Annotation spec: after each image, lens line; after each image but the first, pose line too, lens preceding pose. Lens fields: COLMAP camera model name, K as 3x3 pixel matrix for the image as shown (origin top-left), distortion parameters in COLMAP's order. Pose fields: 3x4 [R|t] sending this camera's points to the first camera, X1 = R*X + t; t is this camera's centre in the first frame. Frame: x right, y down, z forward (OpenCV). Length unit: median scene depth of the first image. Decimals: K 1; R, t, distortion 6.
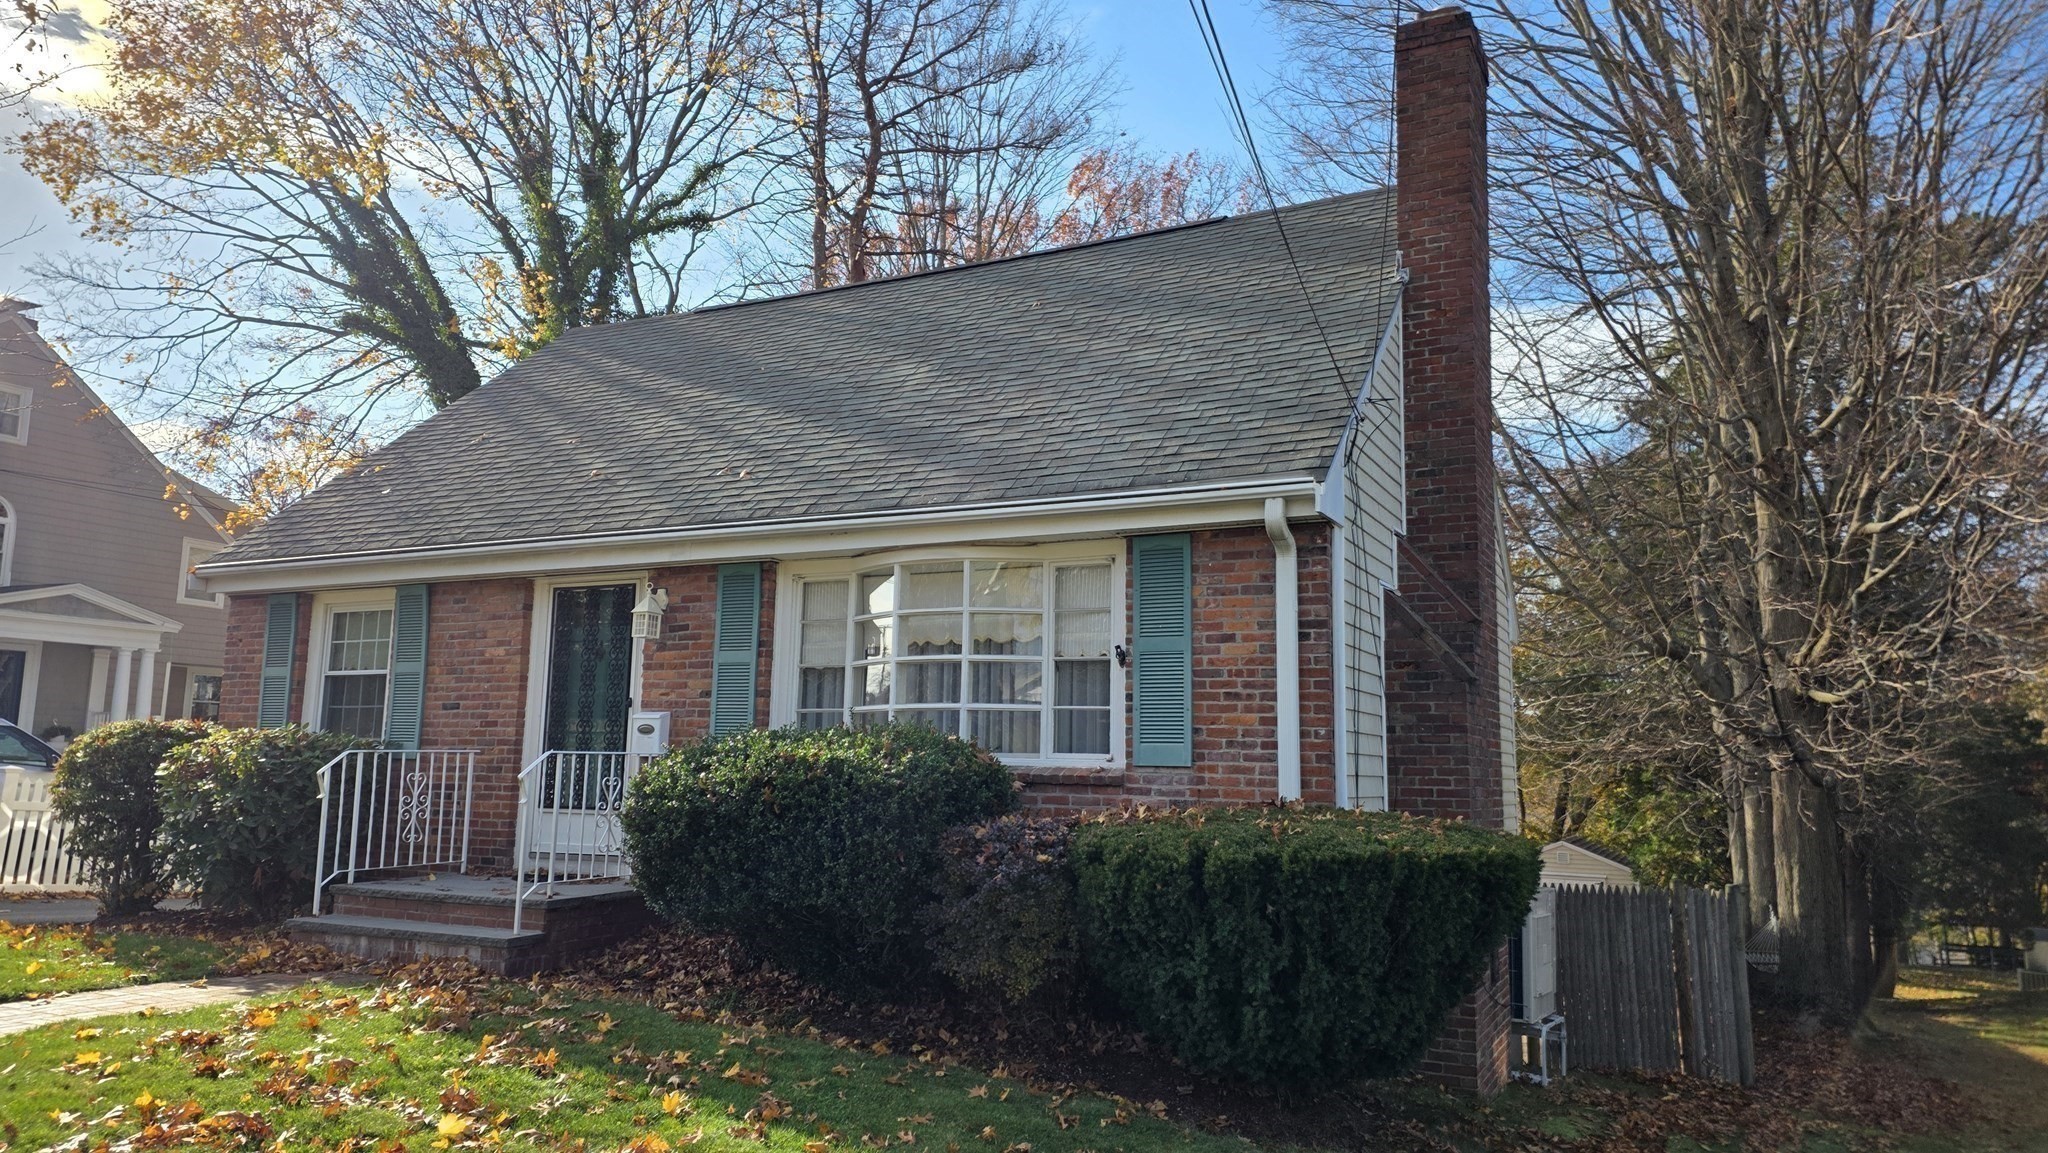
lens RADIAL K [[1332.0, 0, 1024.8], [0, 1332.0, 577.7], [0, 0, 1]] dist [0.077045, -0.082069]
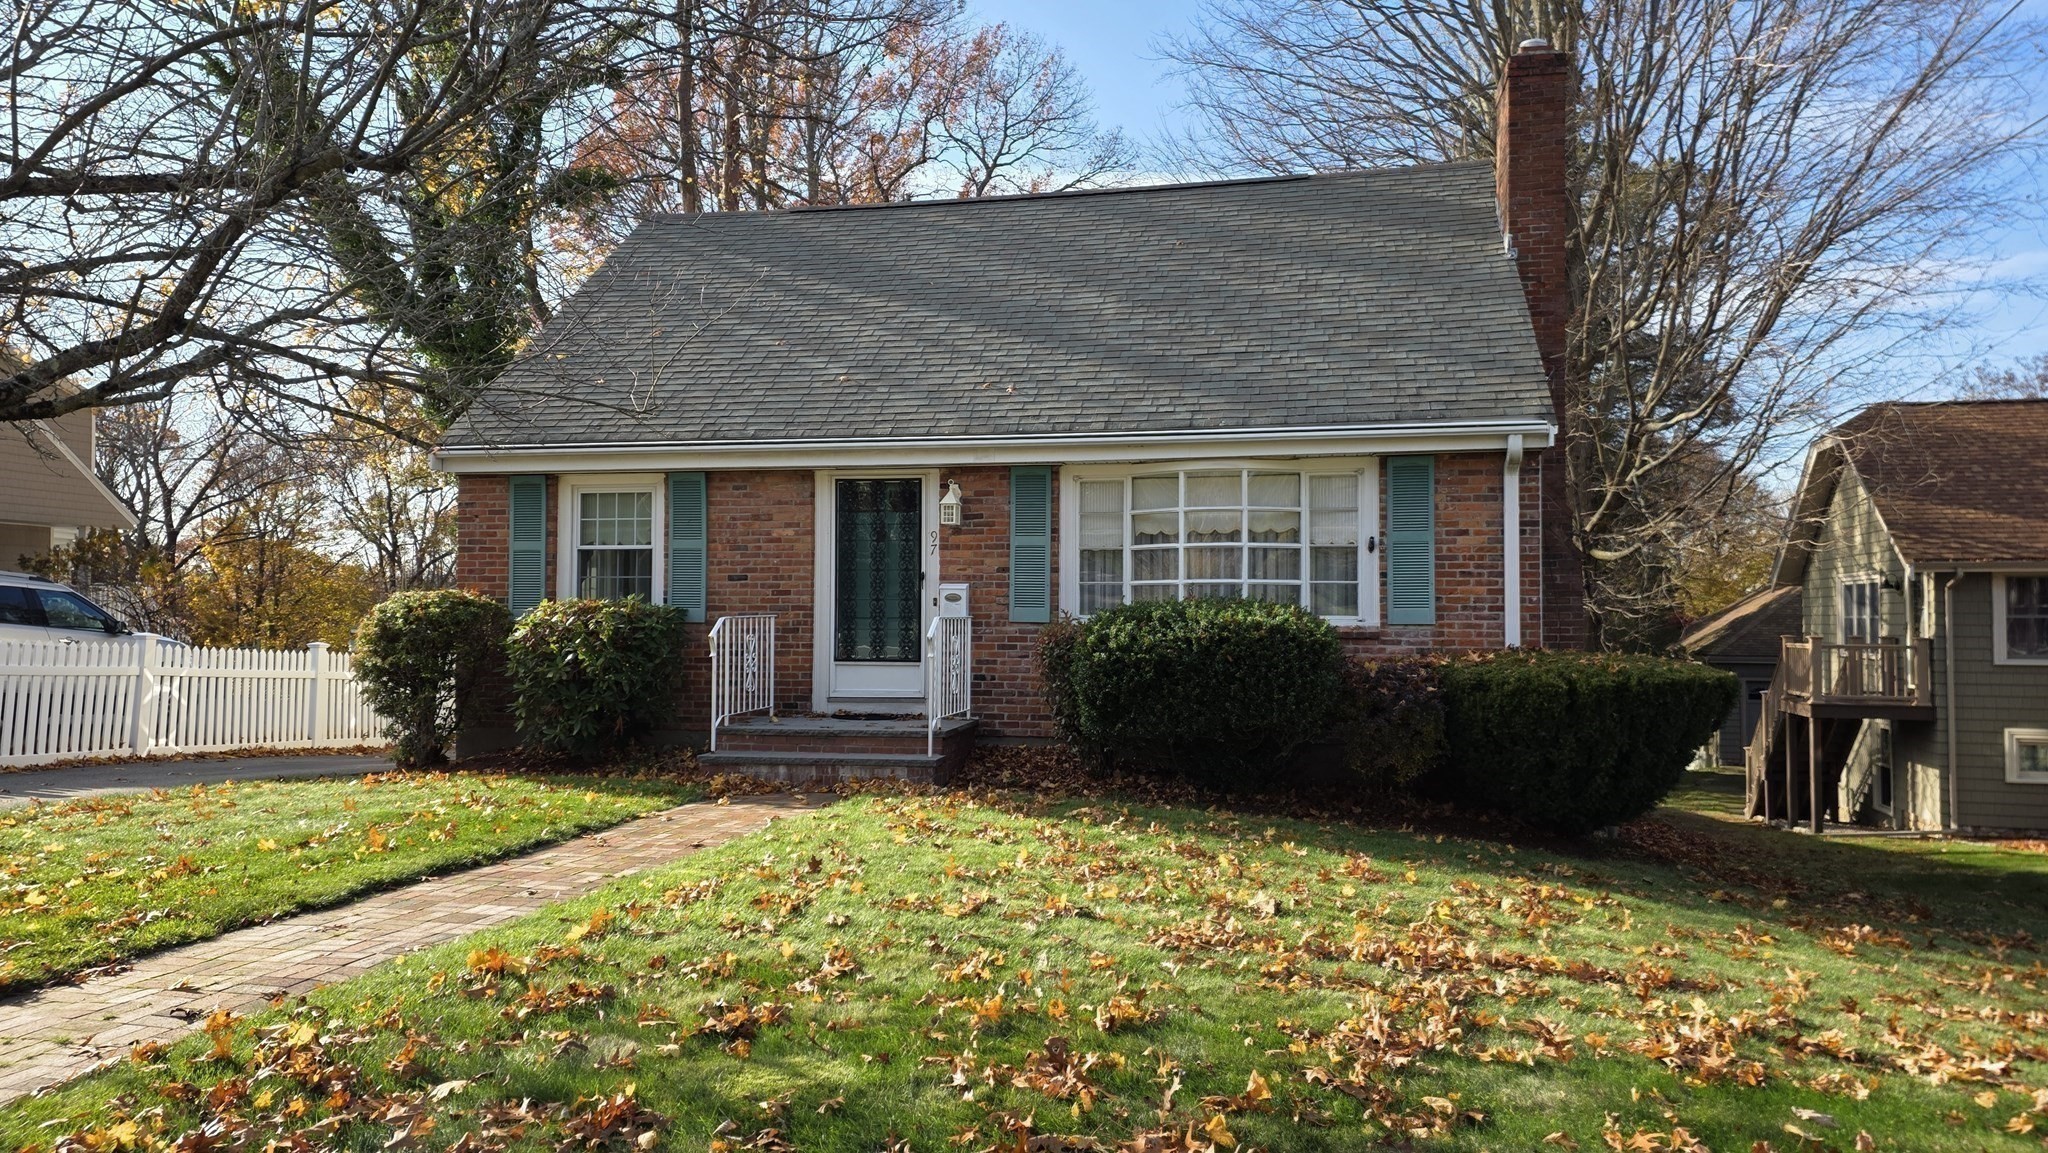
lens RADIAL K [[1353.2, 0, 990.6], [0, 1353.2, 576.7], [0, 0, 1]] dist [0.077959, -0.031144]
pose [[0.972413, -0.005022, 0.233212, -0.542998], [-0.020898, 0.993873, 0.108537, -0.043820], [-0.232328, -0.110416, 0.966350, -0.220098]]
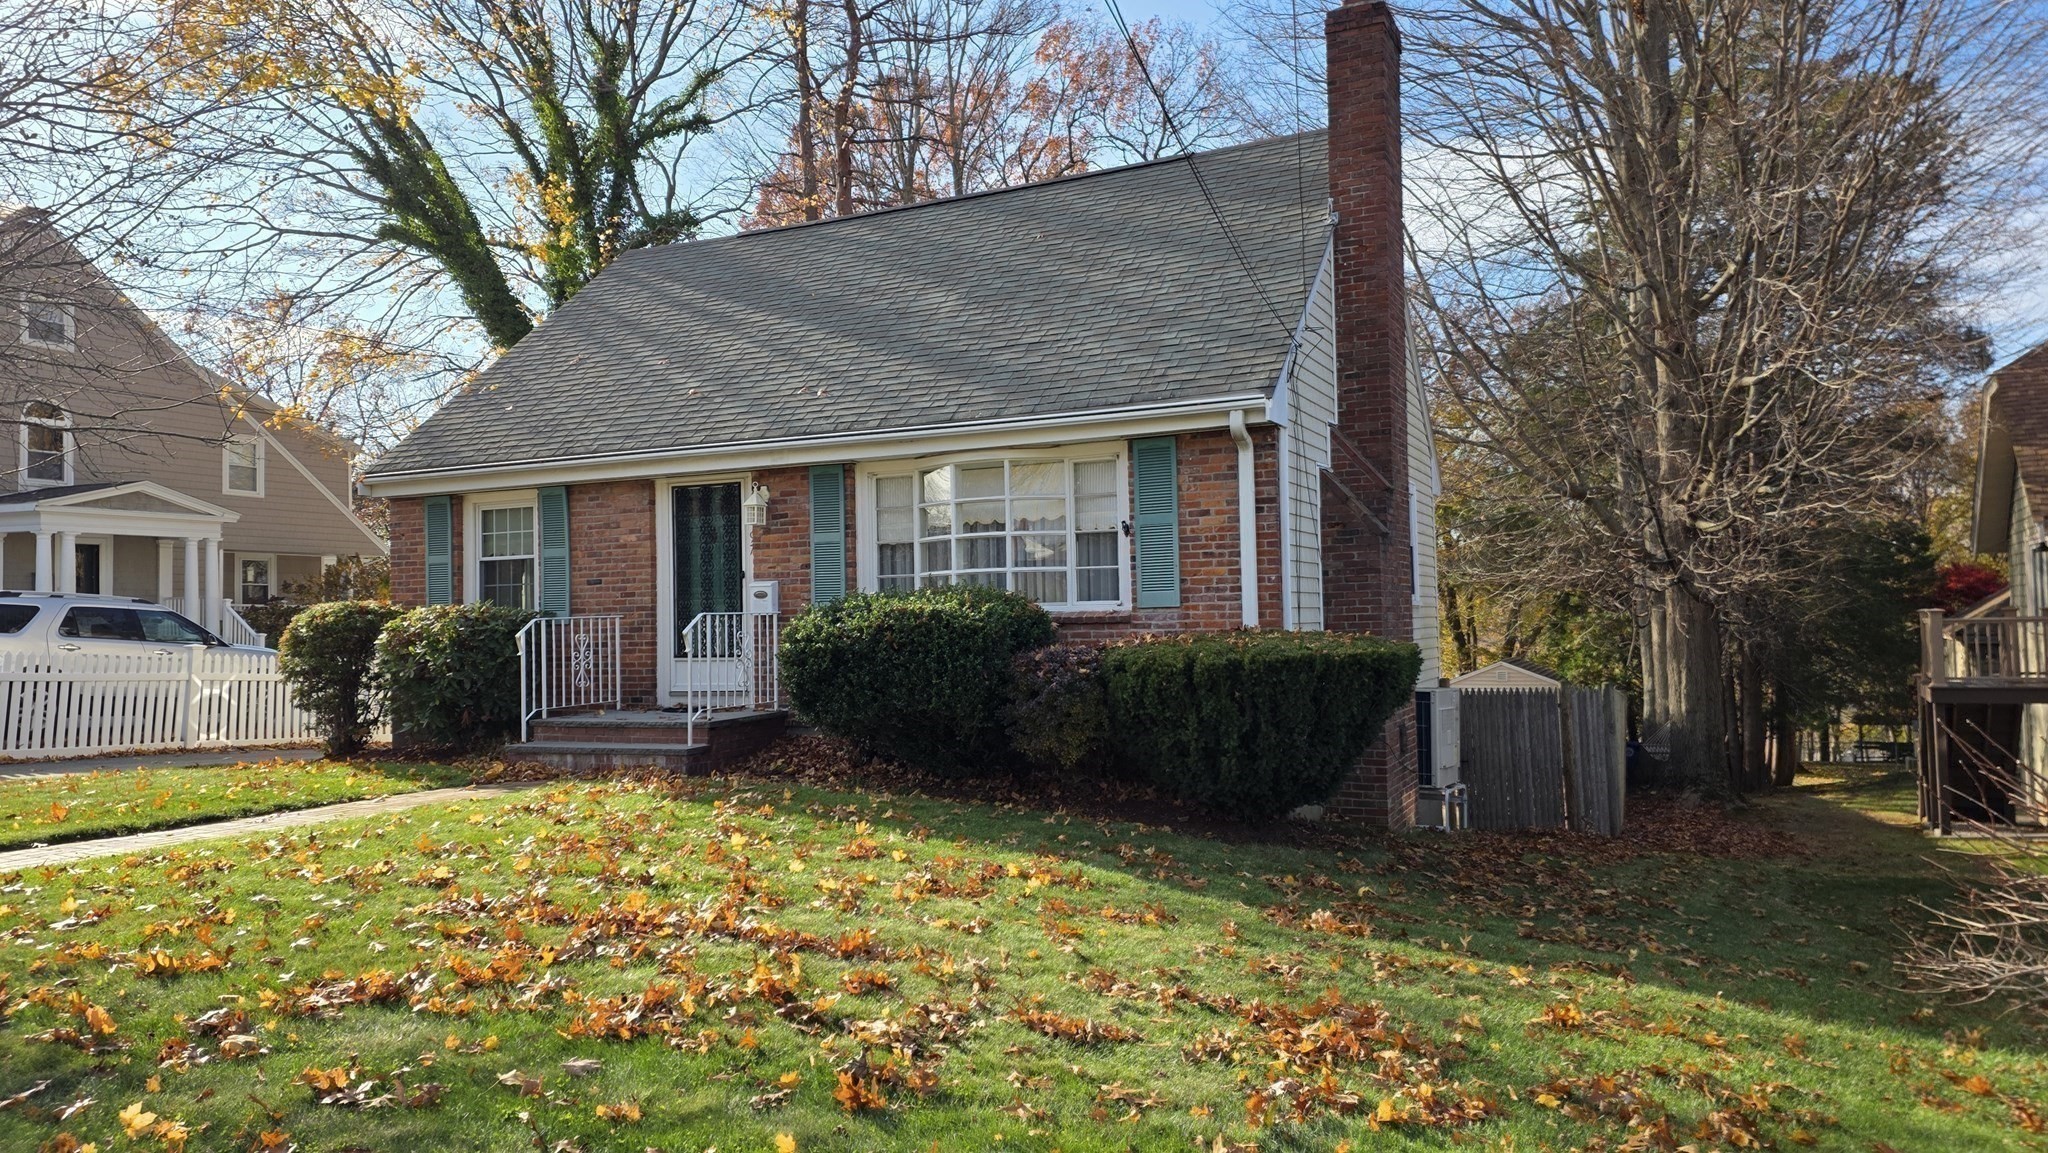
lens RADIAL K [[1332.0, 0, 1024.8], [0, 1332.0, 577.7], [0, 0, 1]] dist [0.077045, -0.082069]
pose [[0.999021, -0.039038, 0.020825, -0.052086], [0.036490, 0.993126, 0.111213, -0.038994], [-0.025024, -0.110344, 0.993578, -0.299370]]
